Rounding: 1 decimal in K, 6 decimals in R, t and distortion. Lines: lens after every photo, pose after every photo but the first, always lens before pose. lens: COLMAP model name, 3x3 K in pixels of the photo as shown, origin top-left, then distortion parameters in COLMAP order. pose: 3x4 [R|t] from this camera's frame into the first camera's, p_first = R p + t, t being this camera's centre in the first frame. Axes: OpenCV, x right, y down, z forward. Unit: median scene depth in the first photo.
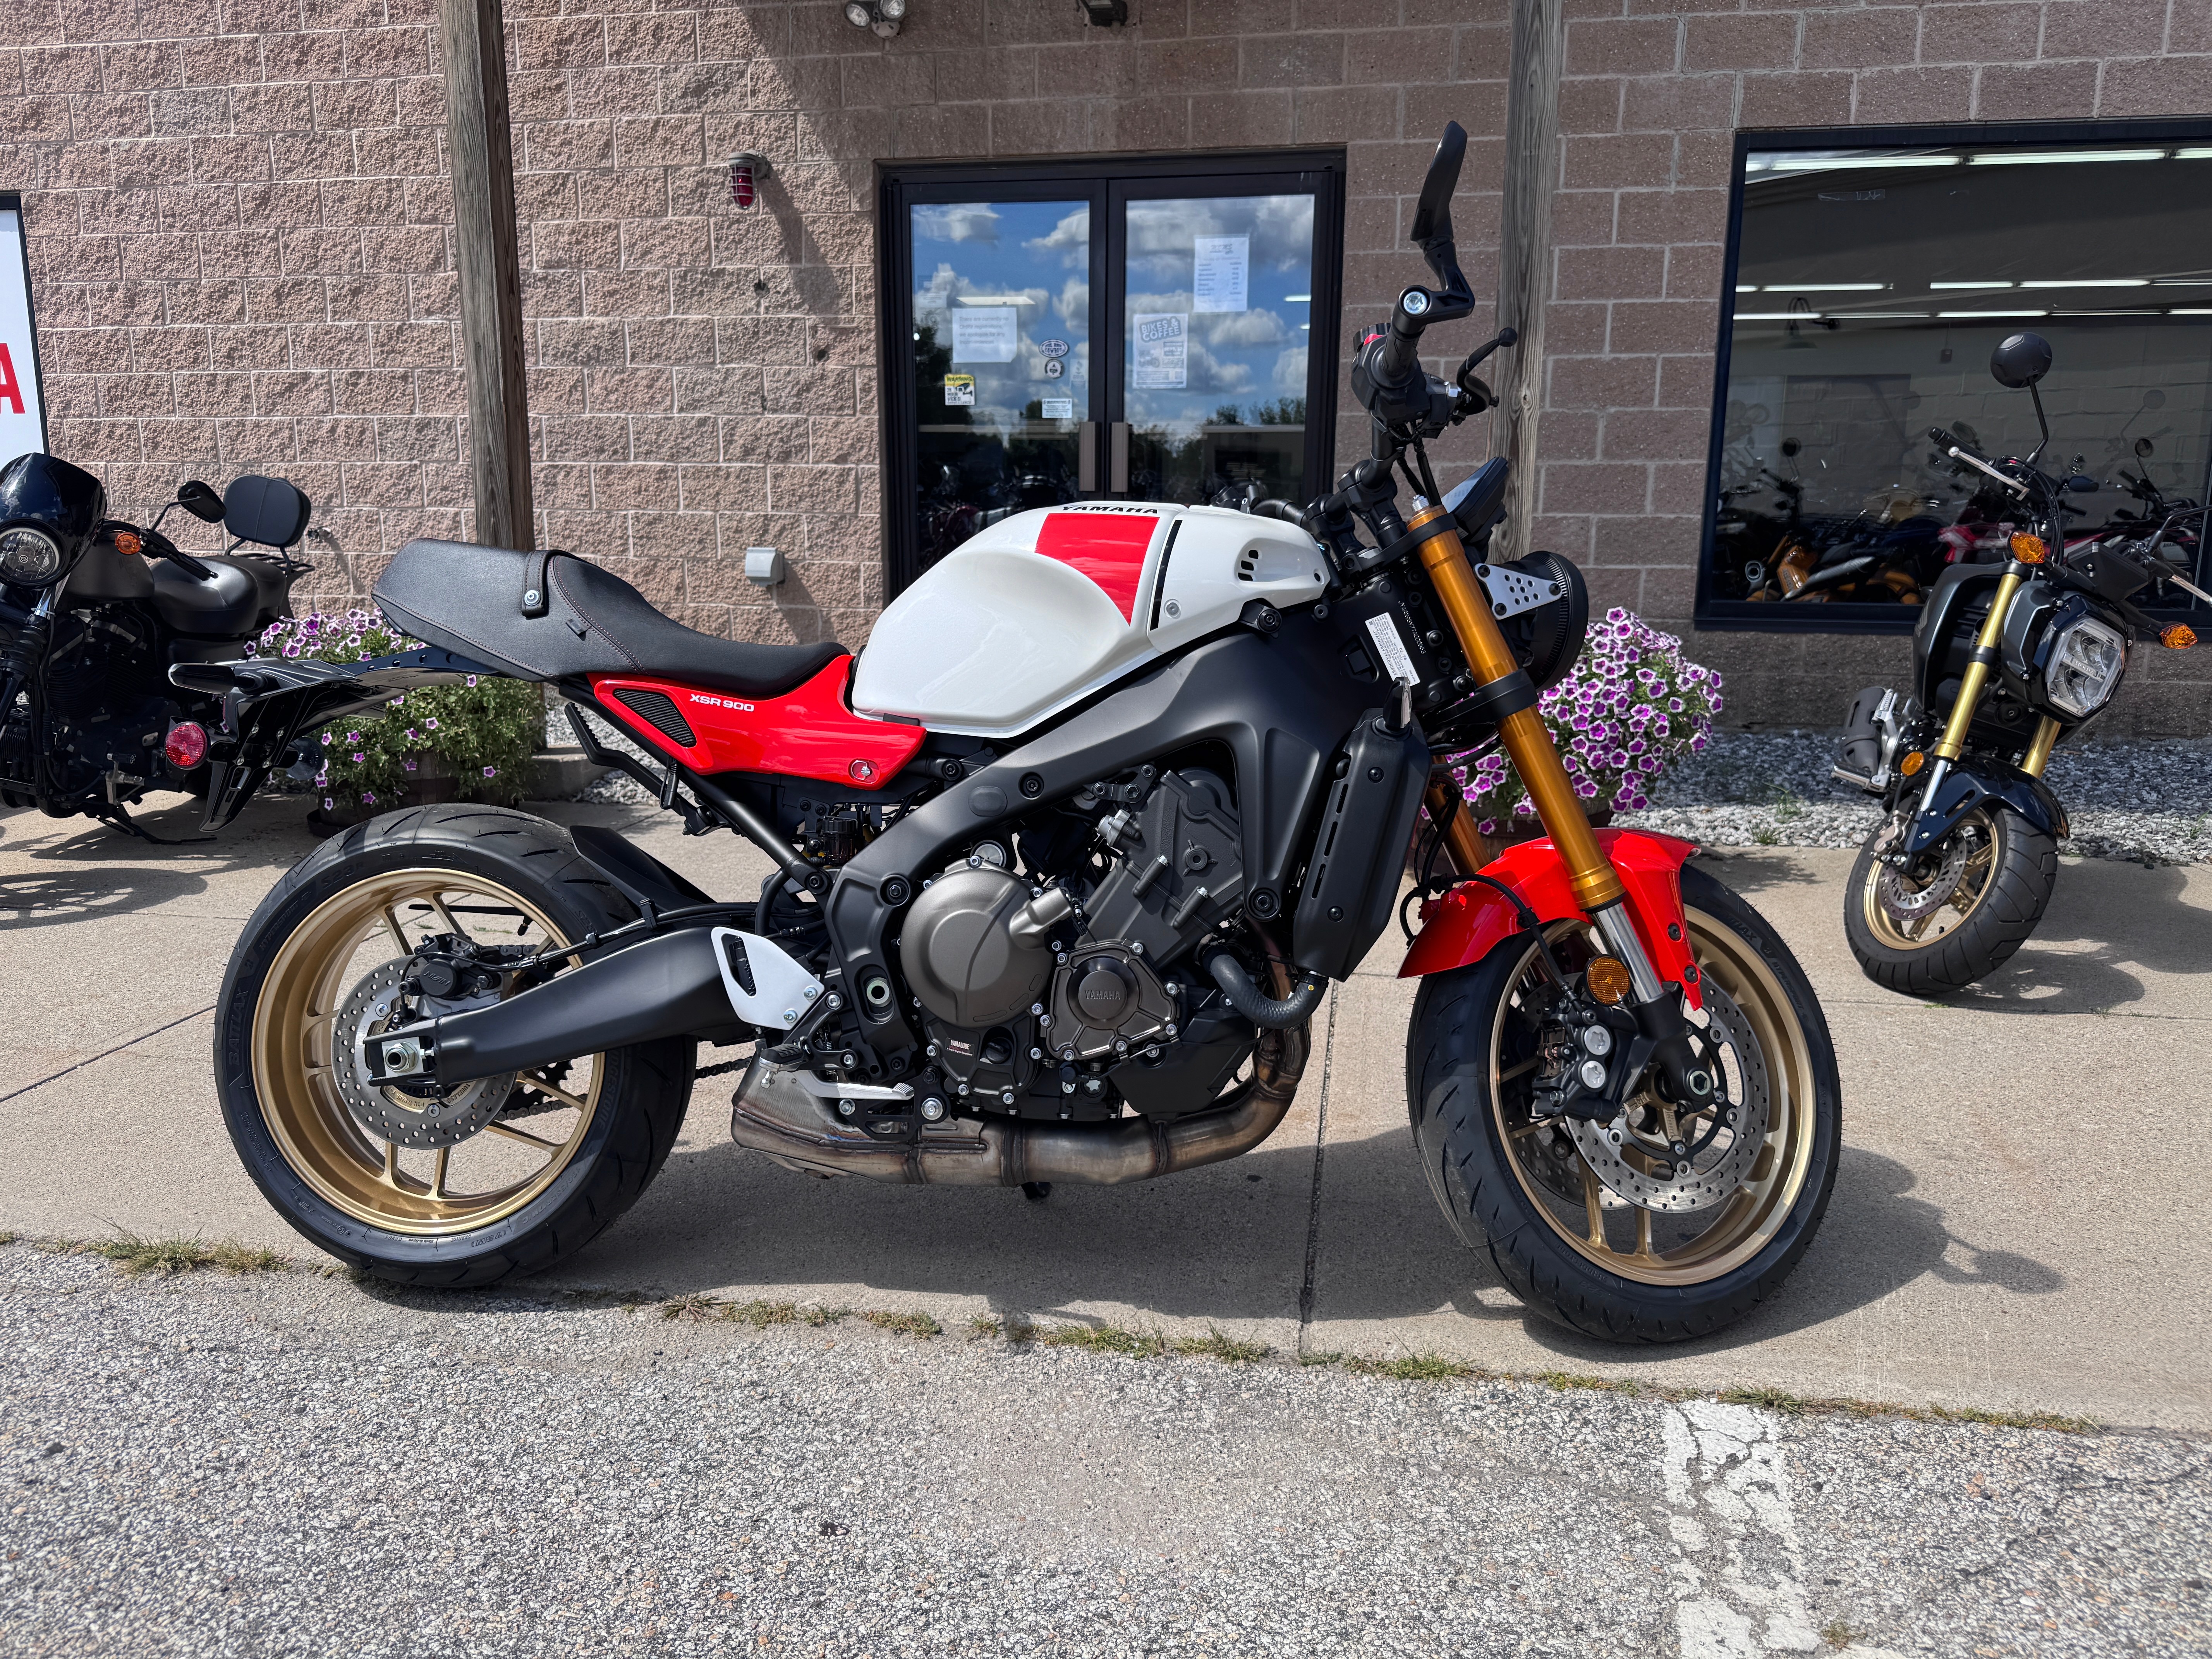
lens RADIAL K [[1565.3, 0, 1105.8], [0, 1565.3, 837.2], [0, 0, 1]] dist [-0.020850, 0.013225]
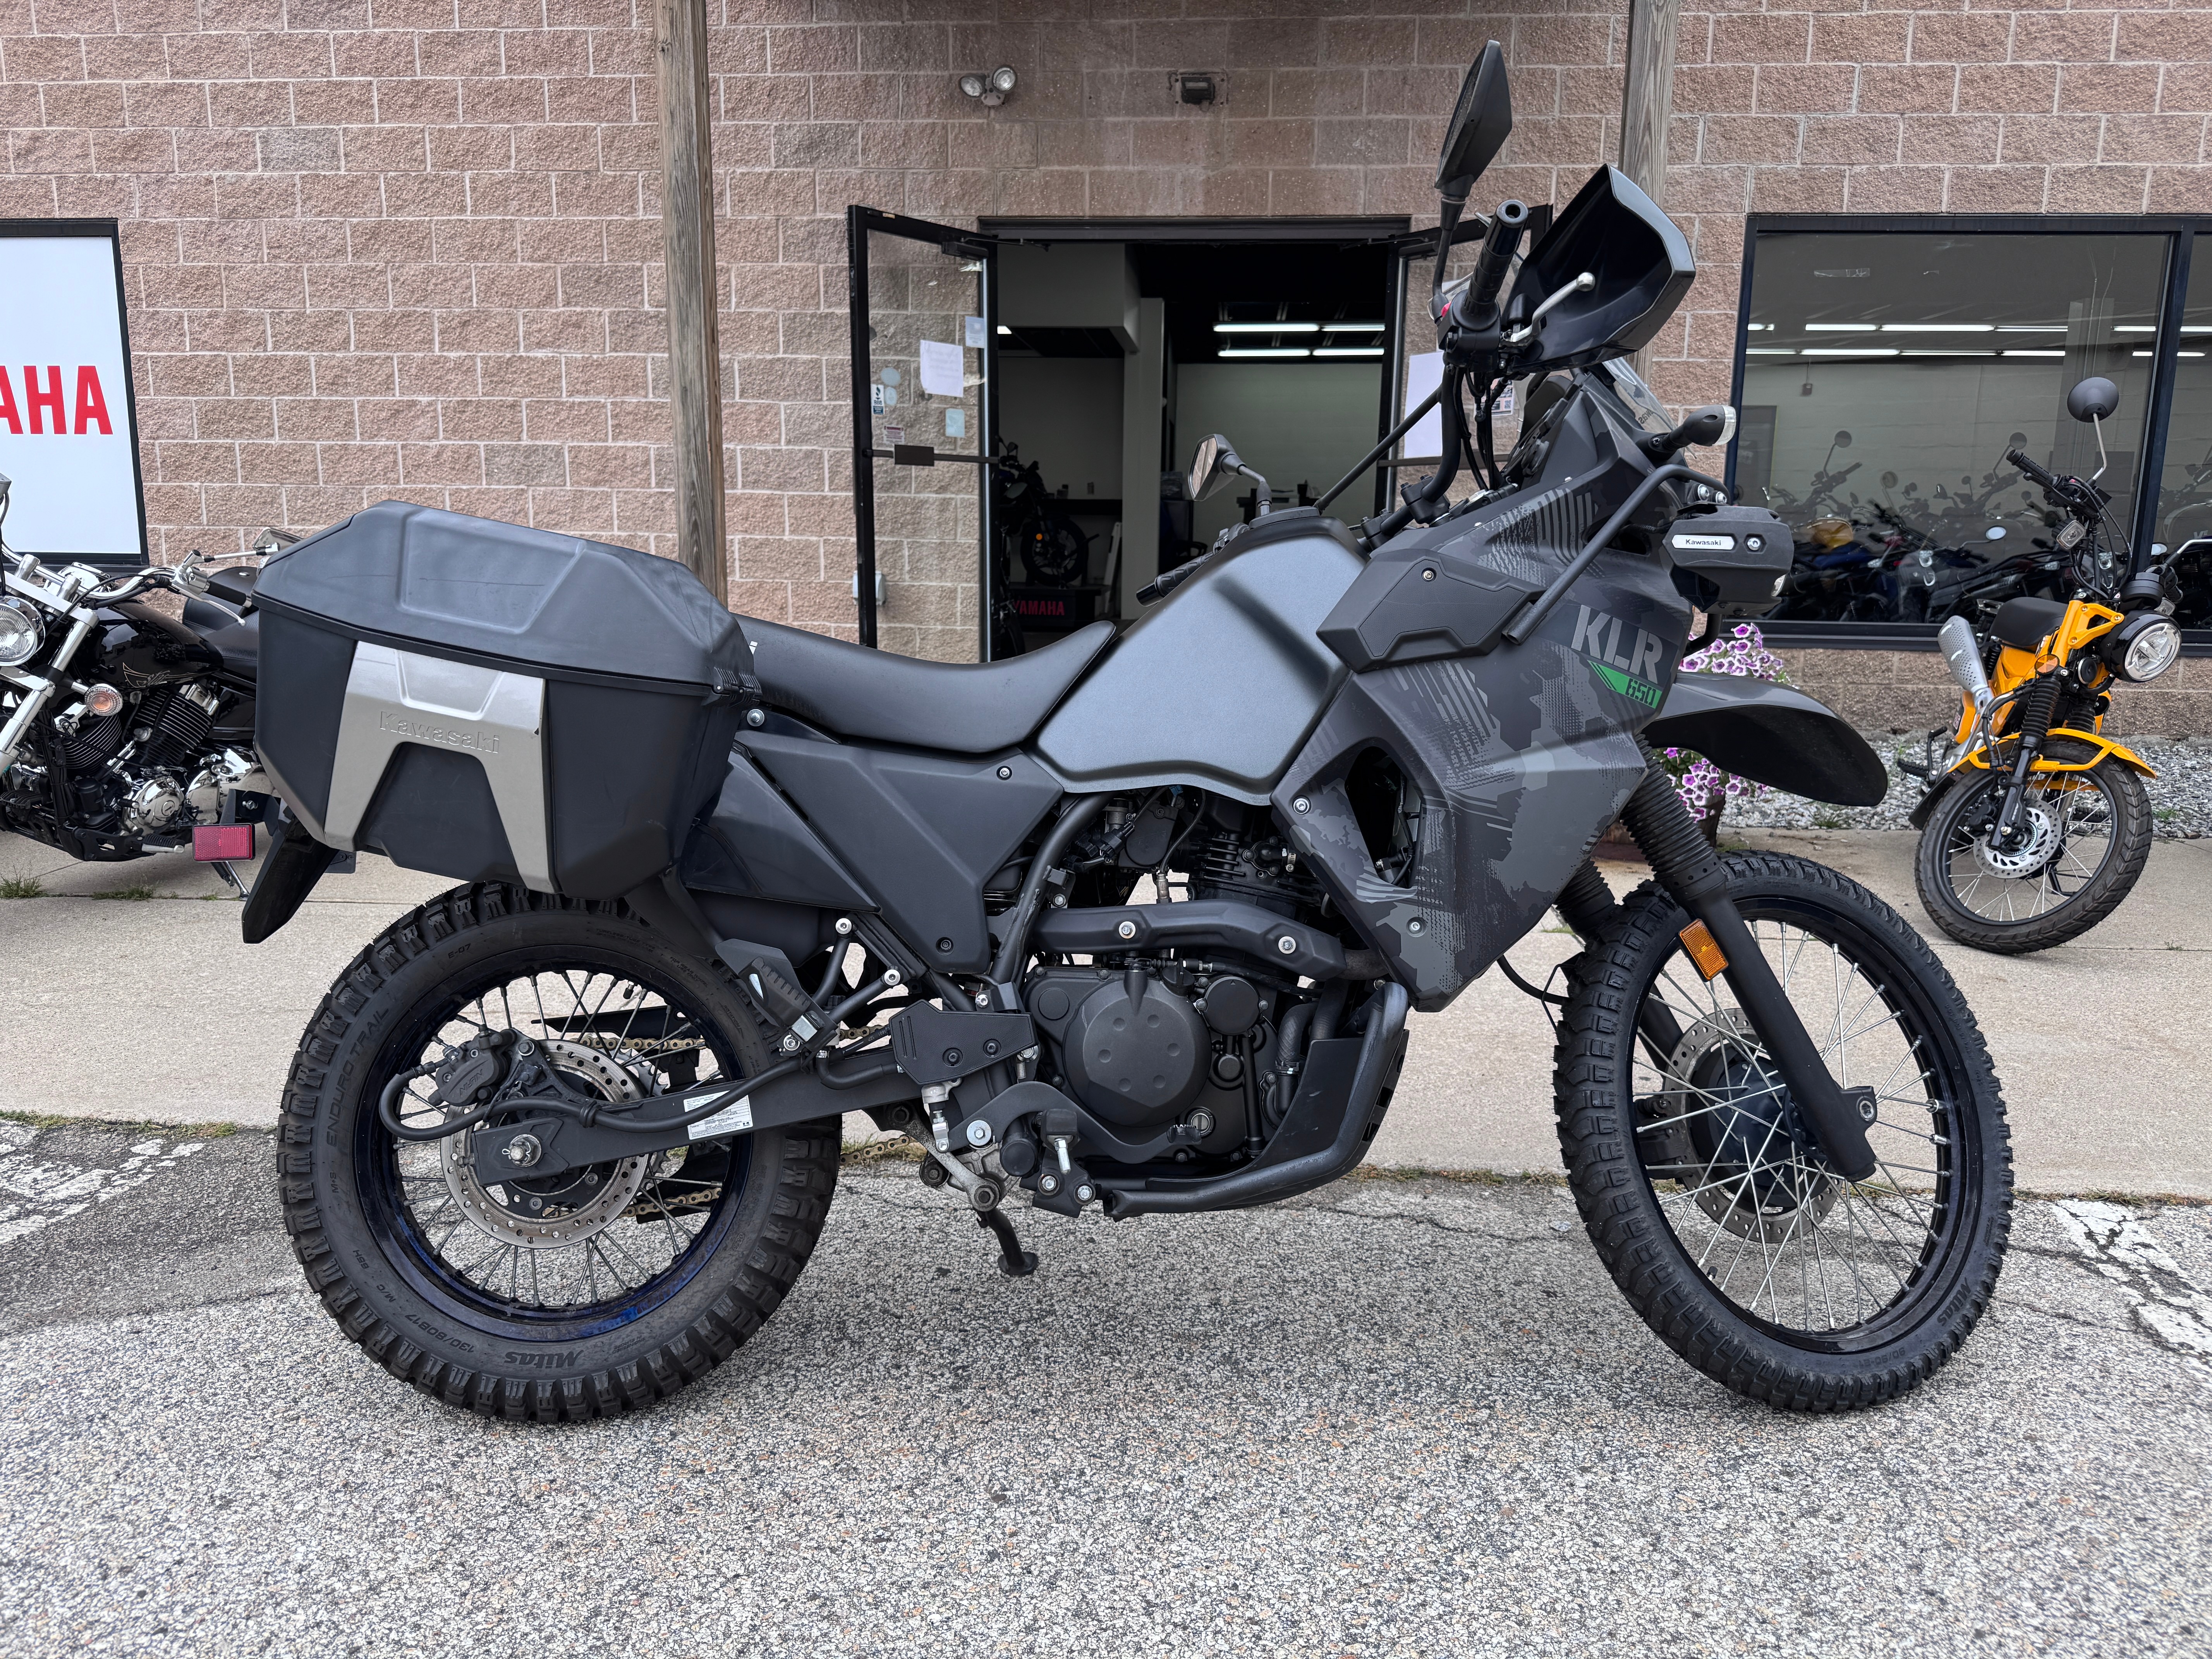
lens RADIAL K [[1558.6, 0, 1106.0], [0, 1558.6, 829.5], [0, 0, 1]] dist [-0.002905, -0.002664]
pose [[0.995022, -0.012801, 0.098827, -0.165338], [0.013859, 0.999854, -0.010021, 0.006786], [-0.098684, 0.011341, 0.995054, -0.086764]]
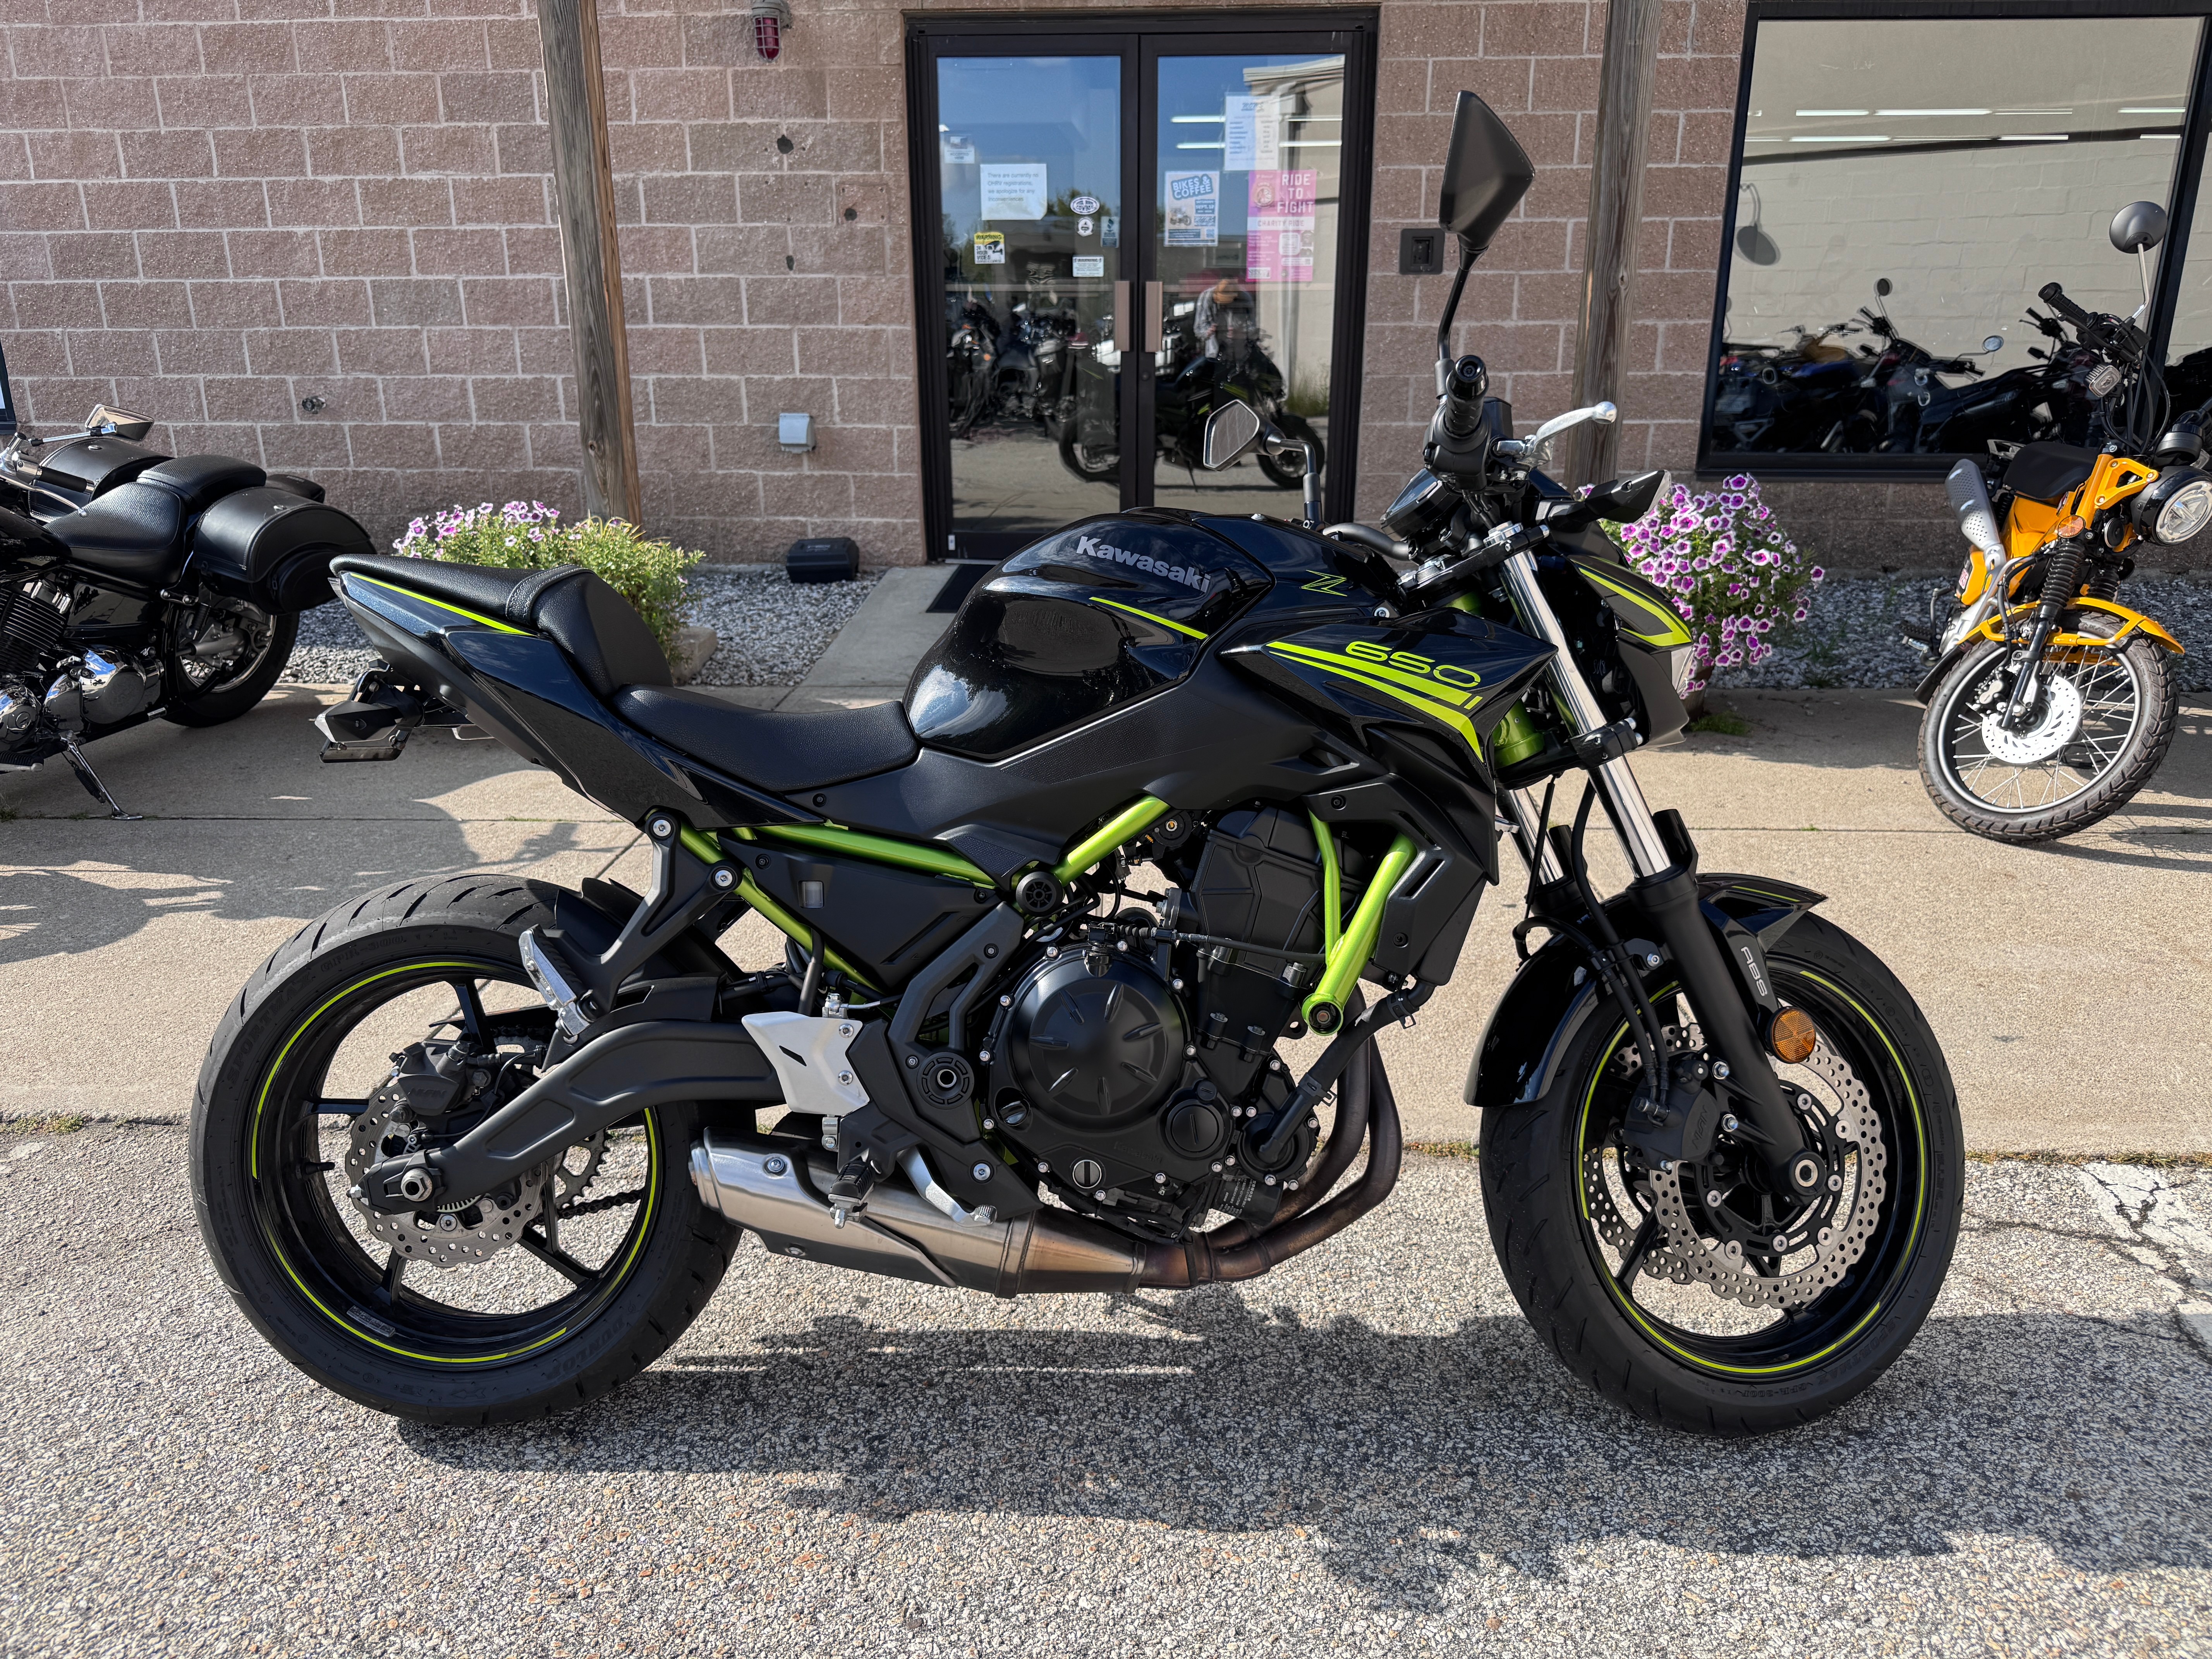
lens RADIAL K [[1565.3, 0, 1105.8], [0, 1565.3, 837.2], [0, 0, 1]] dist [-0.020850, 0.013225]
pose [[0.992149, -0.047875, 0.115531, -0.152093], [0.034677, 0.992915, 0.113653, -0.022579], [-0.120154, -0.108754, 0.986780, -0.040744]]
